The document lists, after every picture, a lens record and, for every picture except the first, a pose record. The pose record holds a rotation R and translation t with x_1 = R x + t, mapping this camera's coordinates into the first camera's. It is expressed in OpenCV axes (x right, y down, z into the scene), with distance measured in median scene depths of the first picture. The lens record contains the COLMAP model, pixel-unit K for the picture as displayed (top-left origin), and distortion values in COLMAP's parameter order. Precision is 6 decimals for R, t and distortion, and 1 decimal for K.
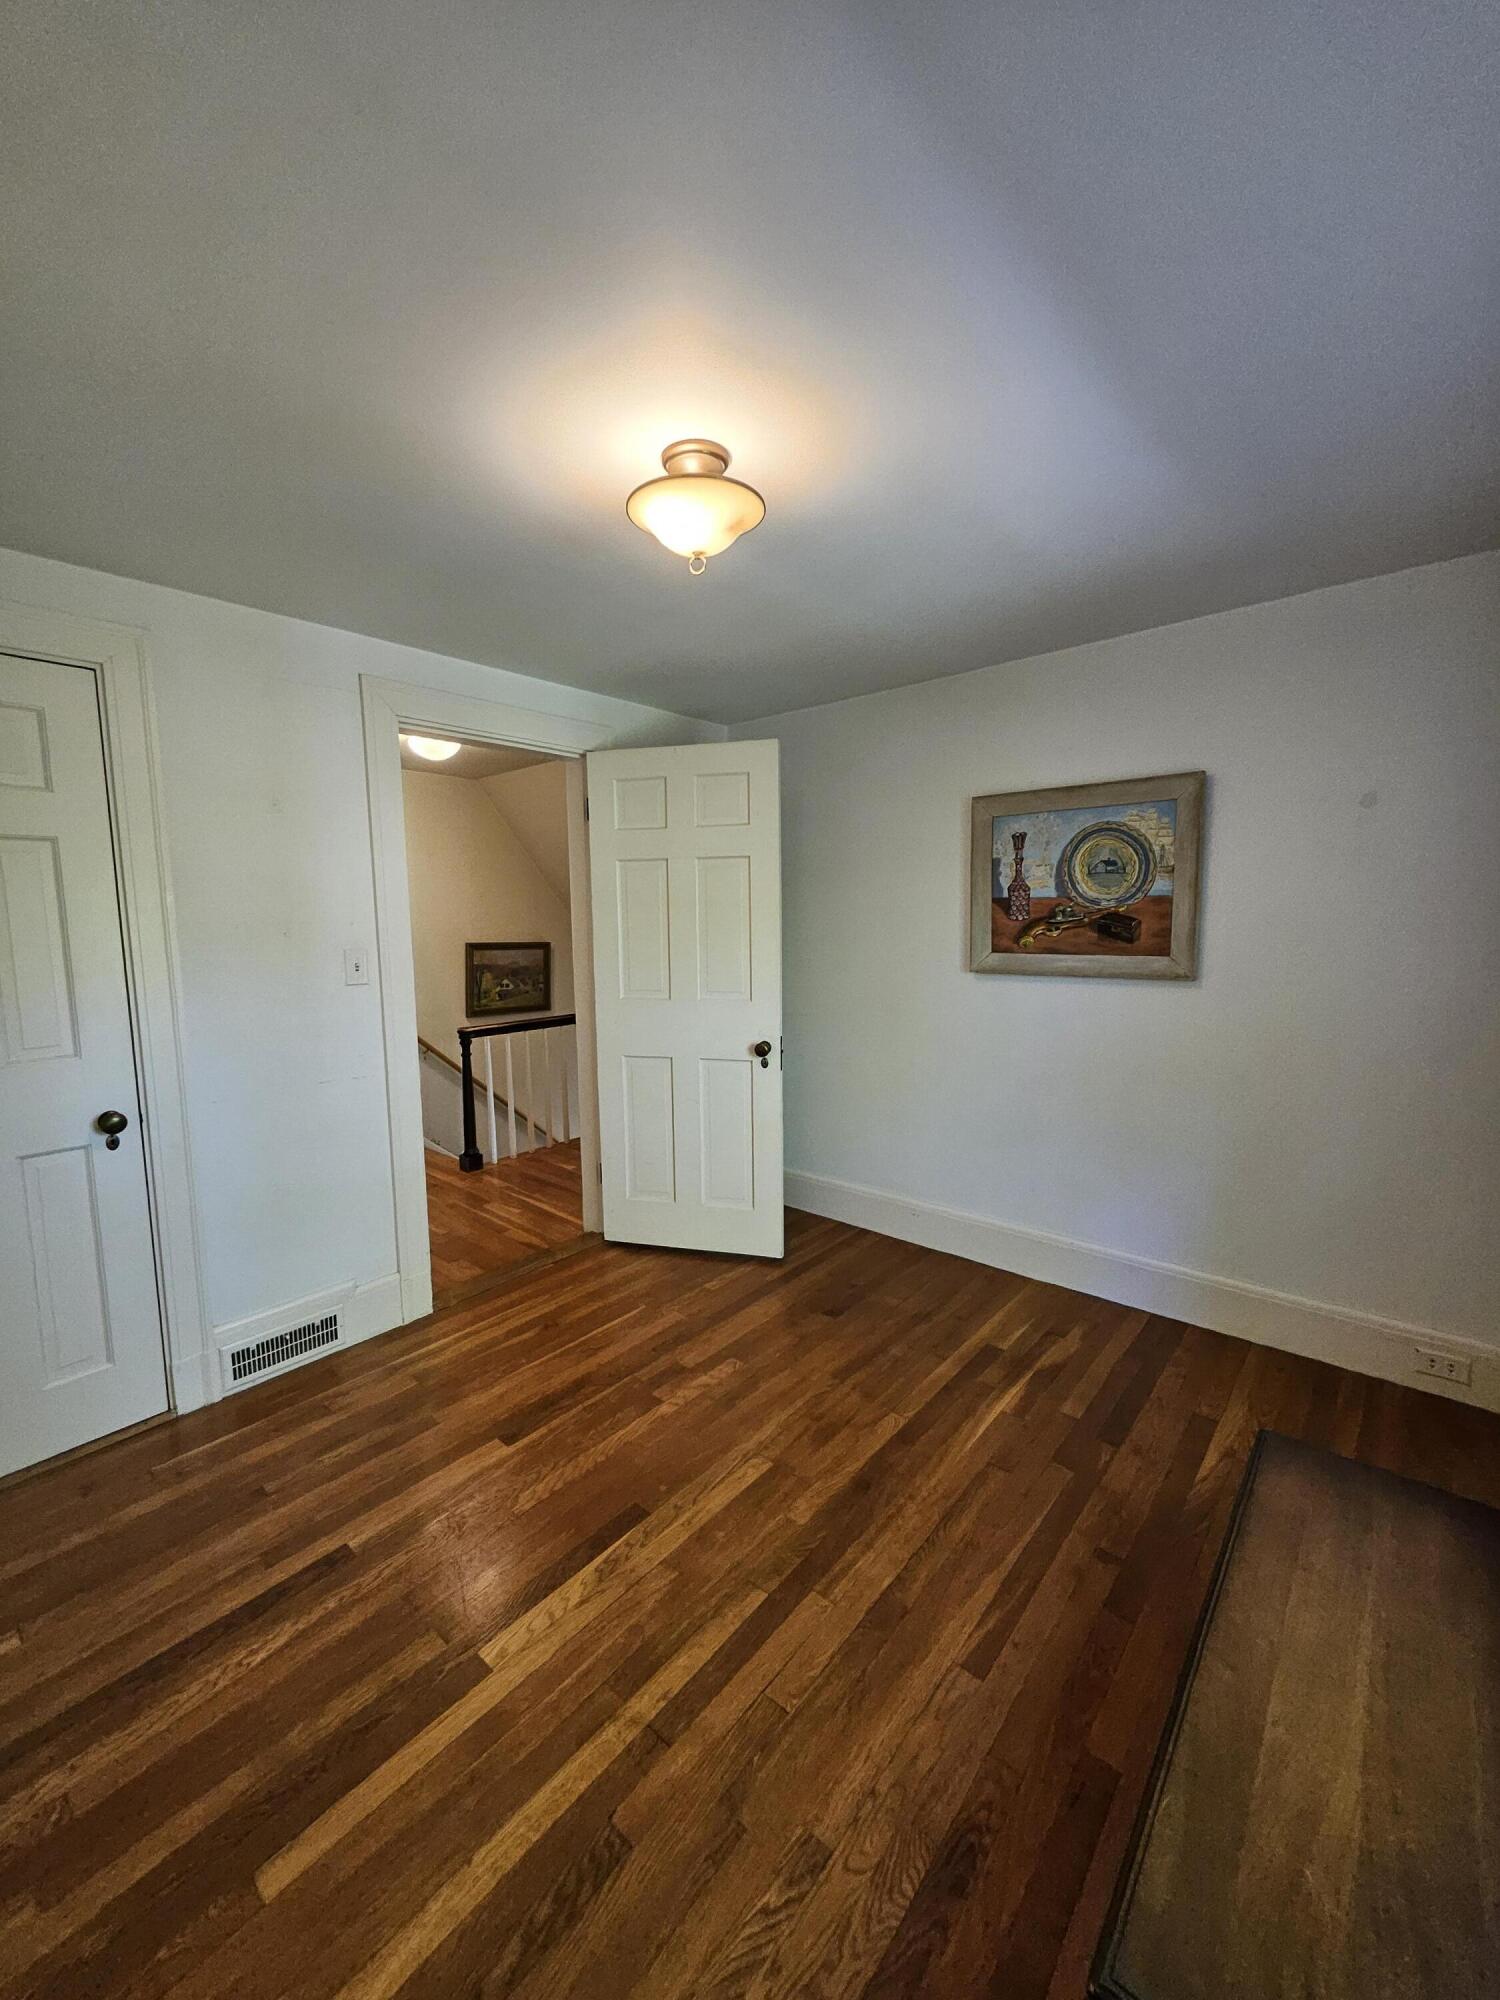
lens RADIAL K [[780.4, 0, 741.1], [0, 780.4, 1000.0], [0, 0, 1]] dist [0.007488, -0.000101]
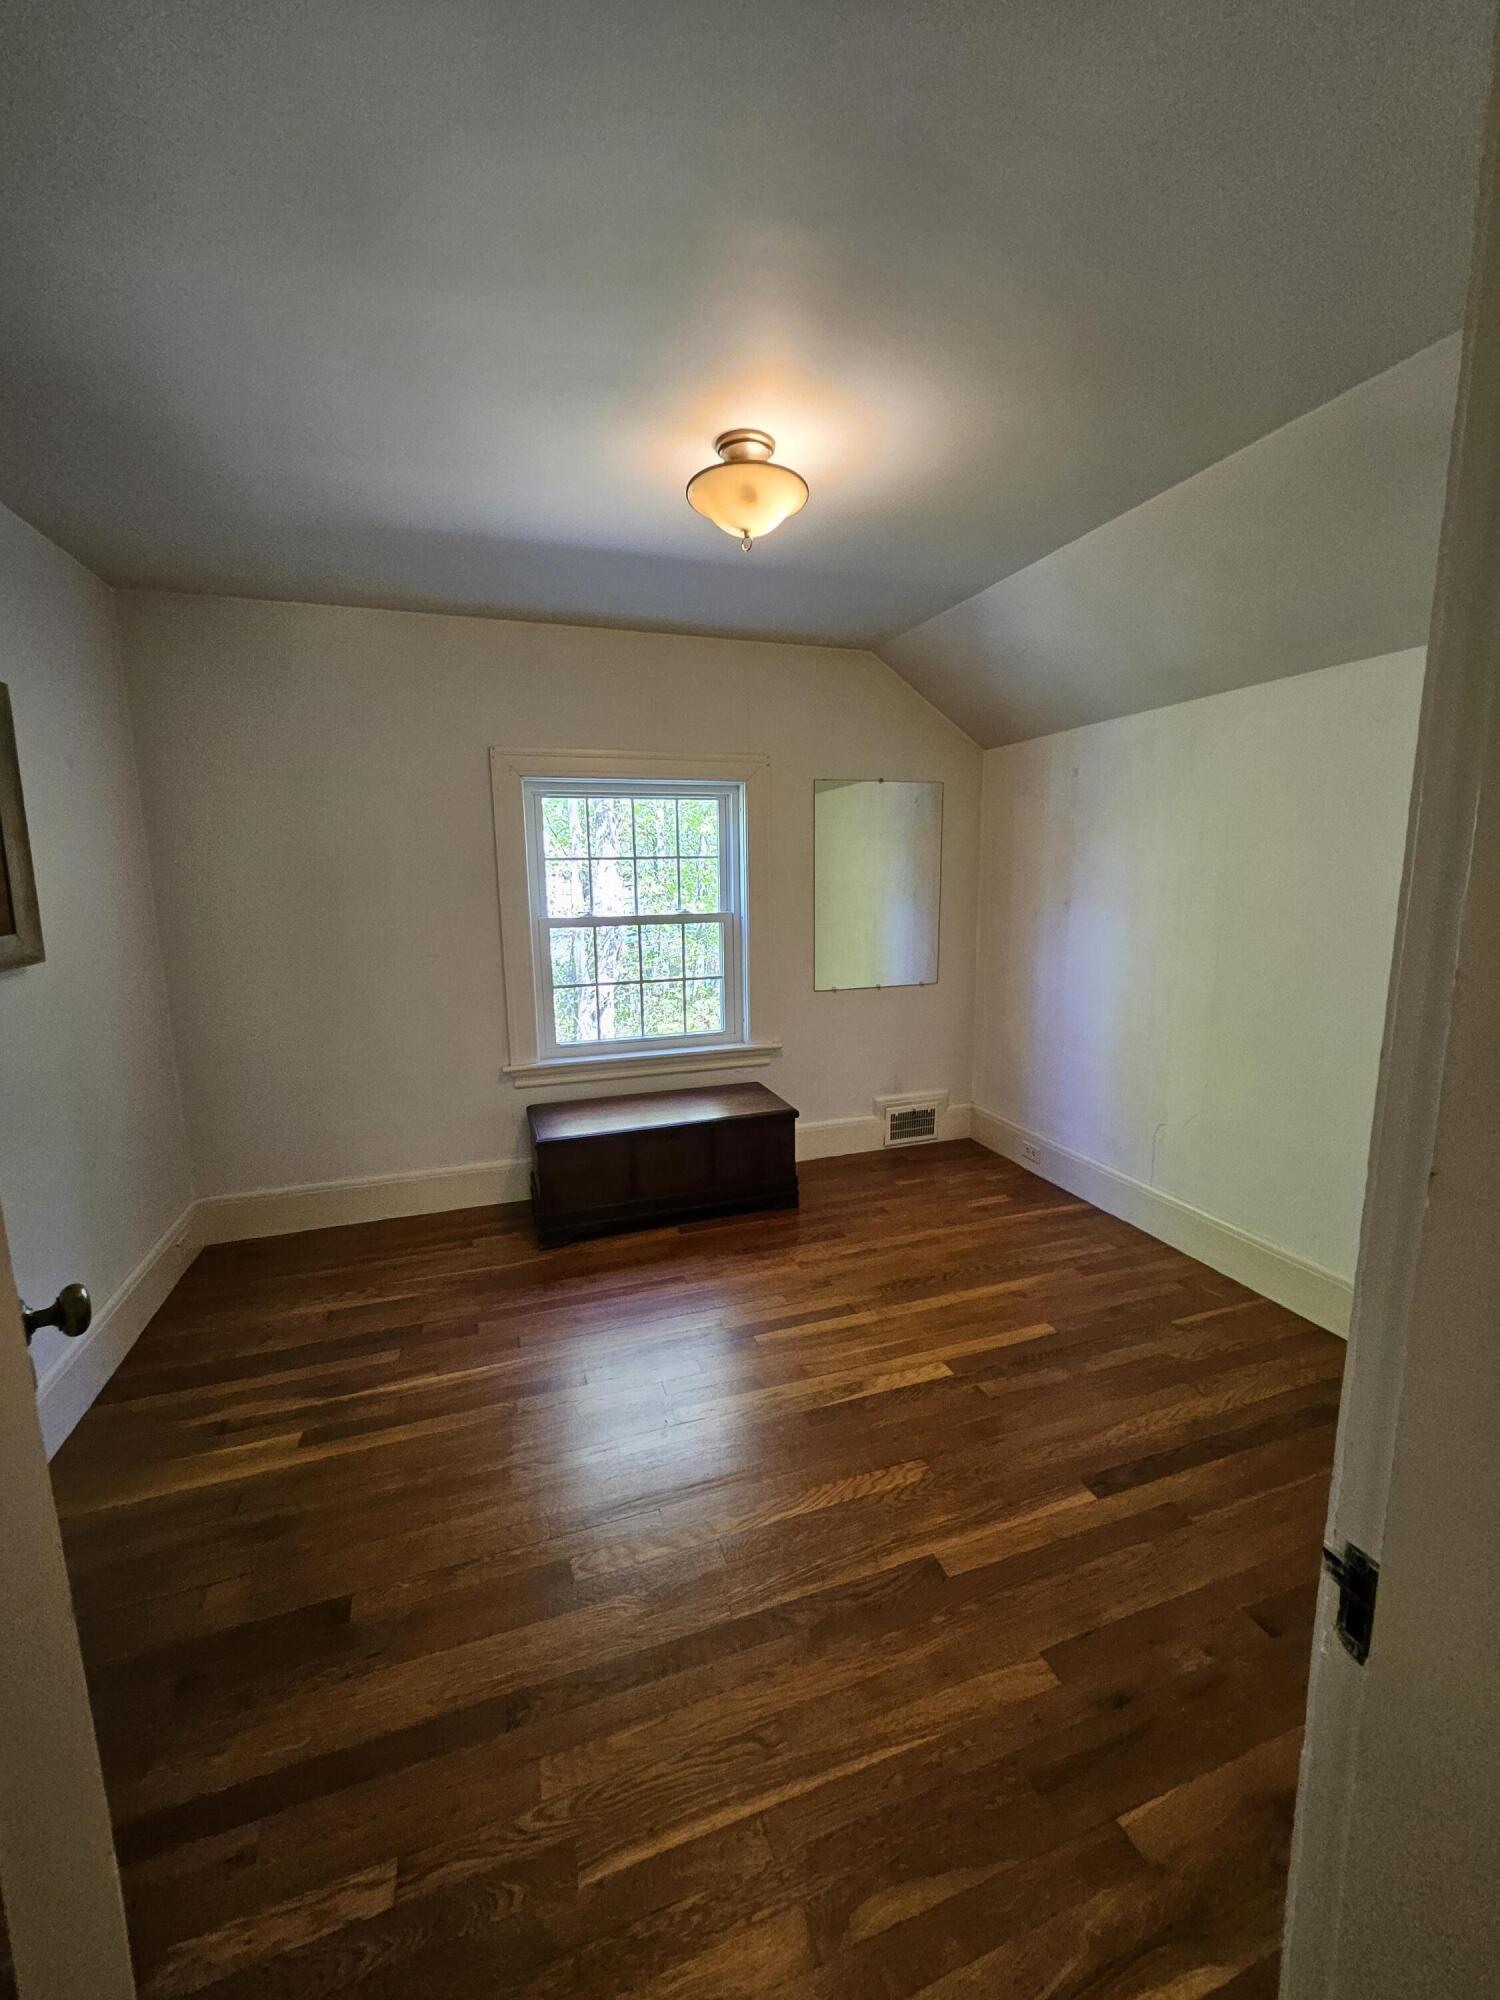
lens RADIAL K [[780.4, 0, 741.1], [0, 780.4, 1000.0], [0, 0, 1]] dist [0.007488, -0.000101]
pose [[-0.864984, -0.058379, 0.498392, -0.476282], [0.076406, 0.966306, 0.245794, -0.150118], [-0.495948, 0.250688, -0.831379, 1.564417]]
